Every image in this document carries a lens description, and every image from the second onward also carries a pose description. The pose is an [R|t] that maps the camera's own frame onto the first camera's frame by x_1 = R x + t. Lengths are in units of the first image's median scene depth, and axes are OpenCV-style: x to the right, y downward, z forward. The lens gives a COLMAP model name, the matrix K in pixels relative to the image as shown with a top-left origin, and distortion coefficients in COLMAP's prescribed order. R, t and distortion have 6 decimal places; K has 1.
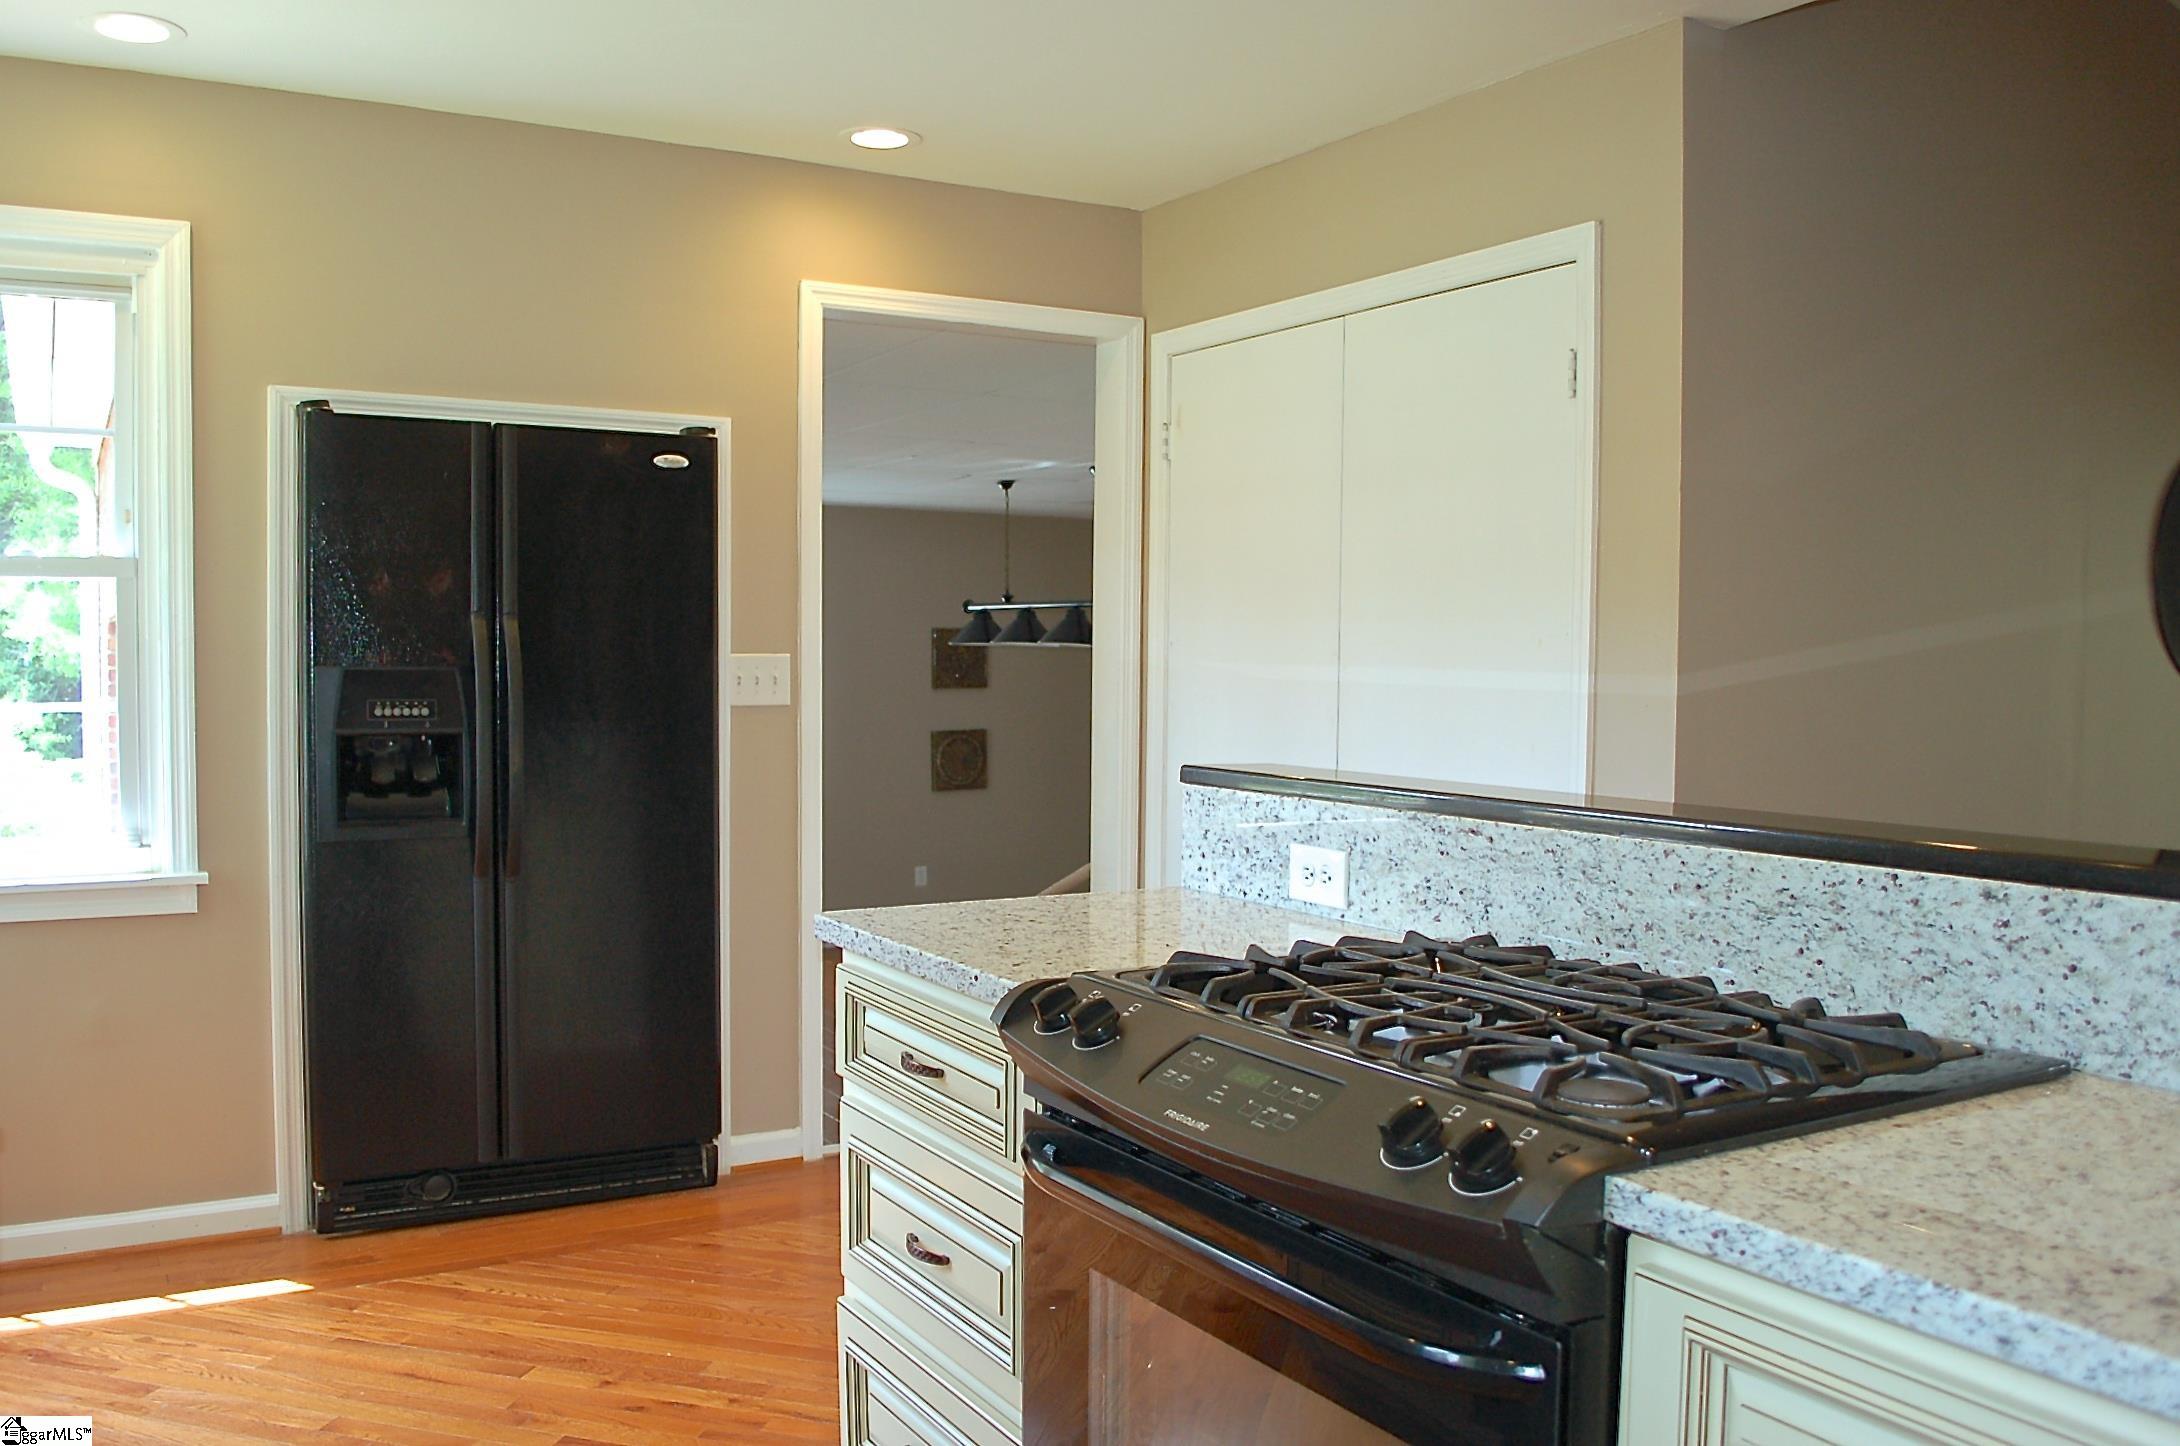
lens RADIAL K [[1764.9, 0, 1083.6], [0, 1764.9, 719.2], [0, 0, 1]] dist [-0.087285, 0.008543]
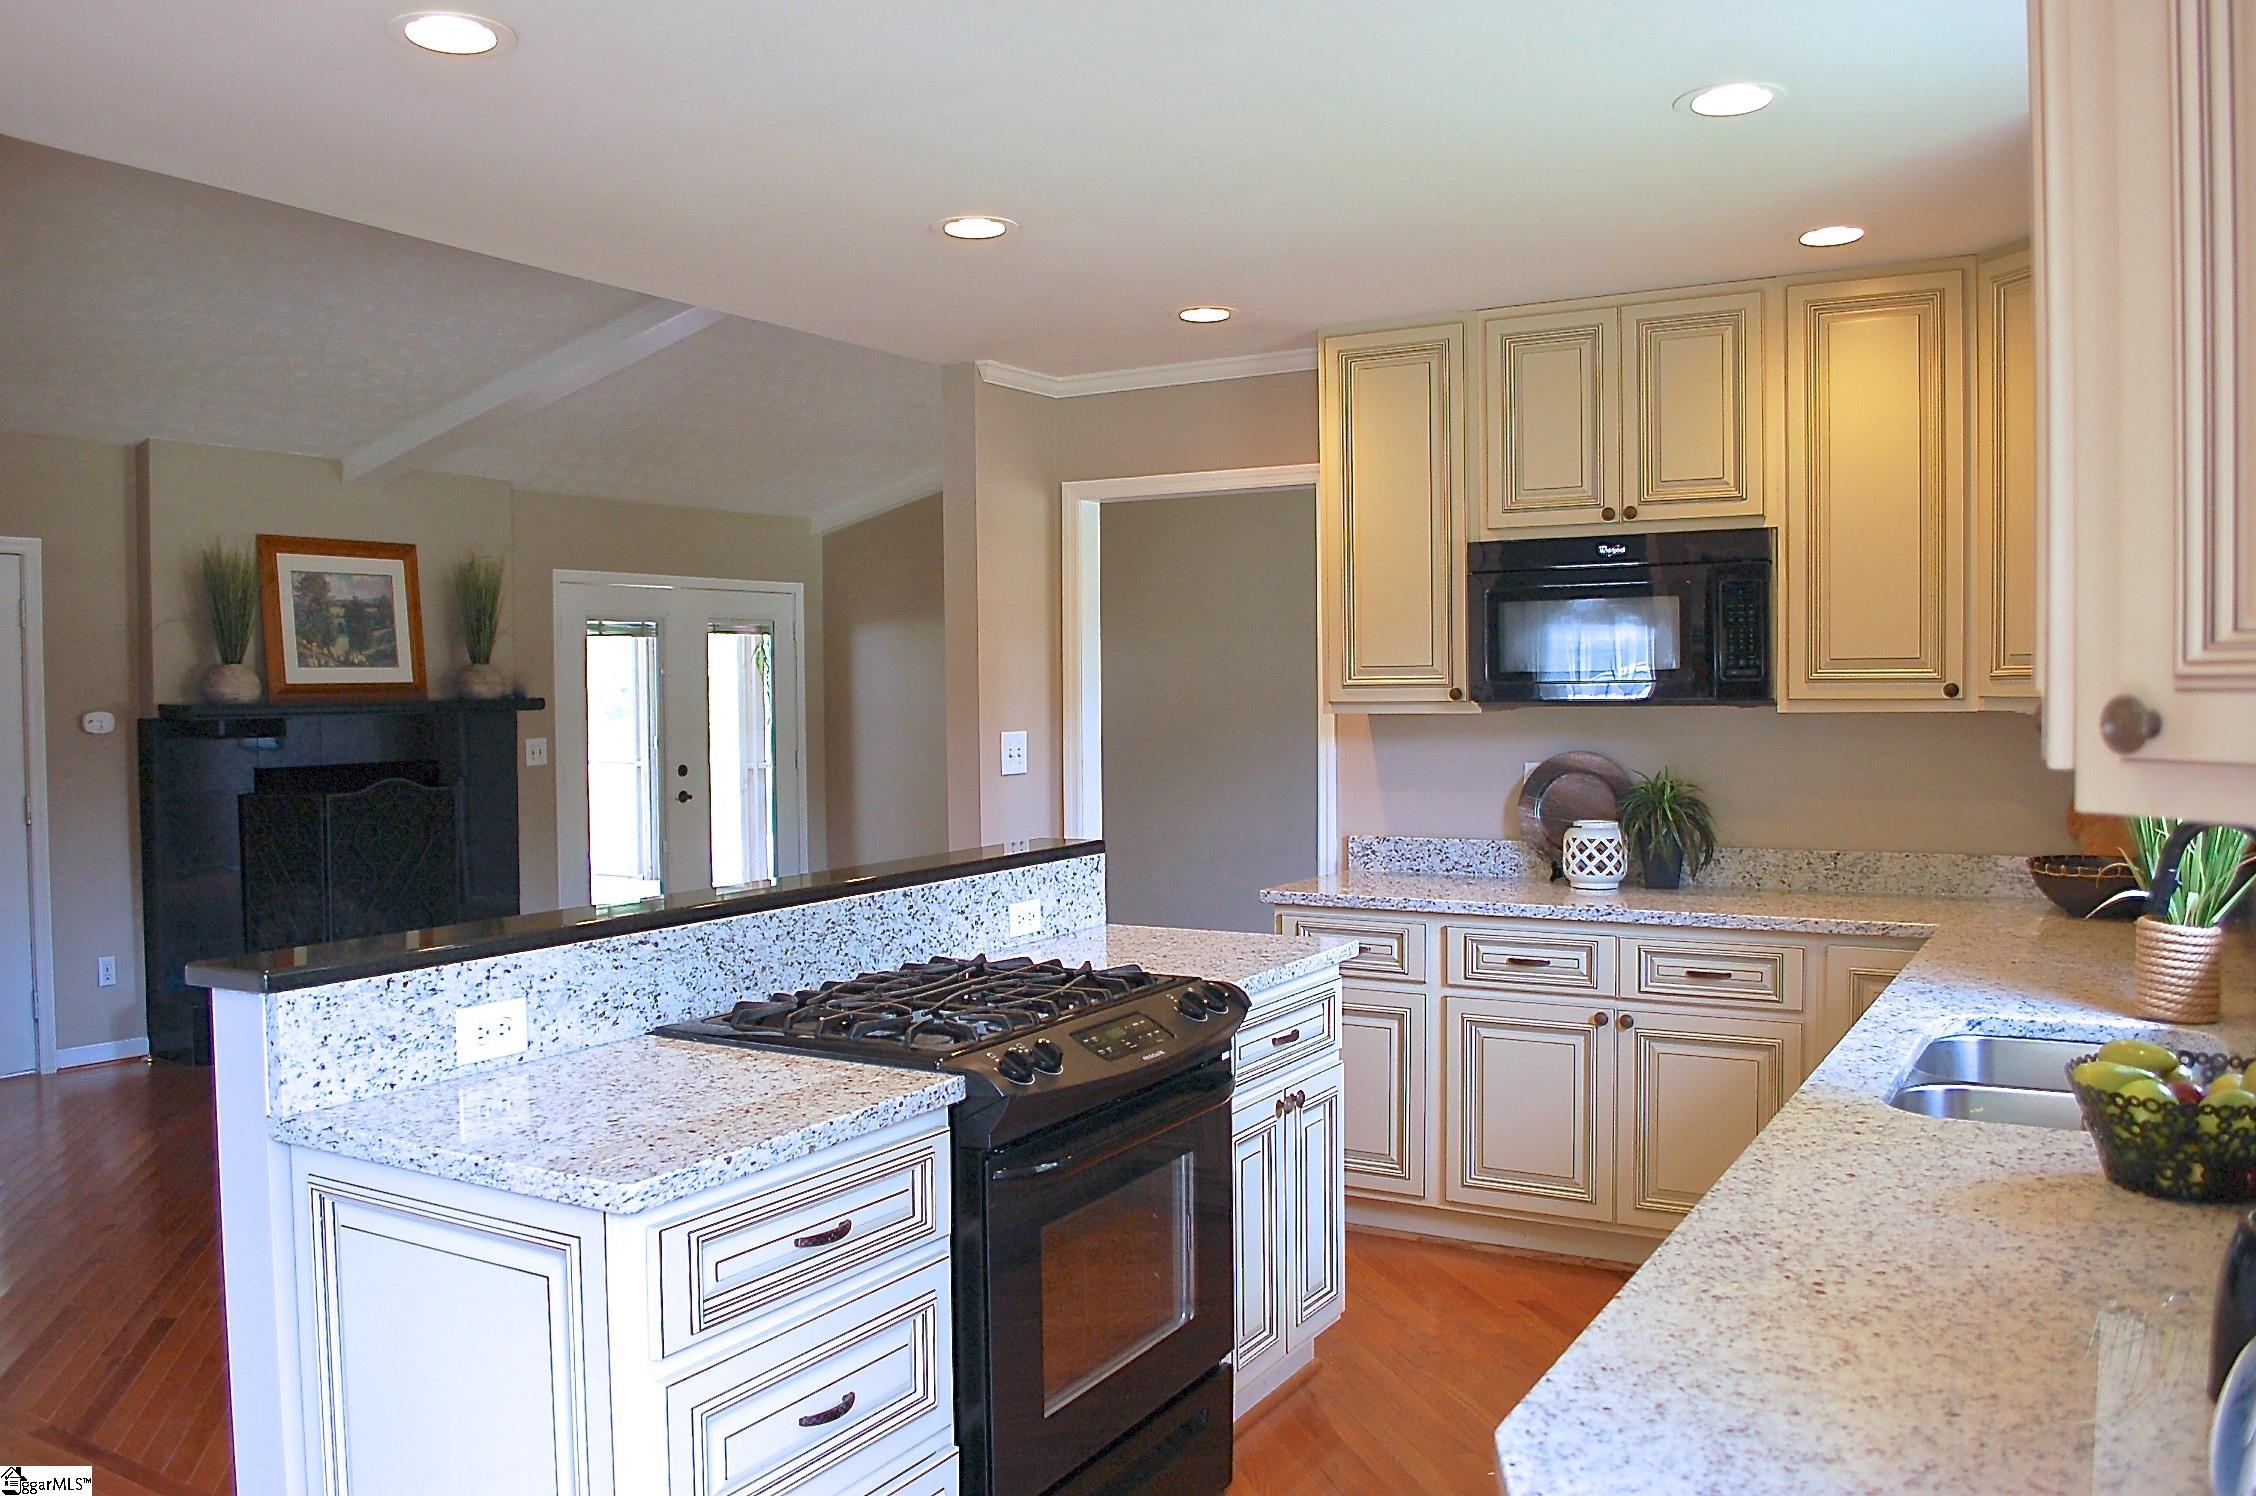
lens RADIAL K [[1826.4, 0, 1120.1], [0, 1826.4, 759.3], [0, 0, 1]] dist [-0.087285, 0.008543]
pose [[-0.485634, -0.046405, 0.872930, -1.053774], [0.034078, 0.996826, 0.071950, -0.145880], [-0.873498, 0.064689, -0.482511, 1.296946]]
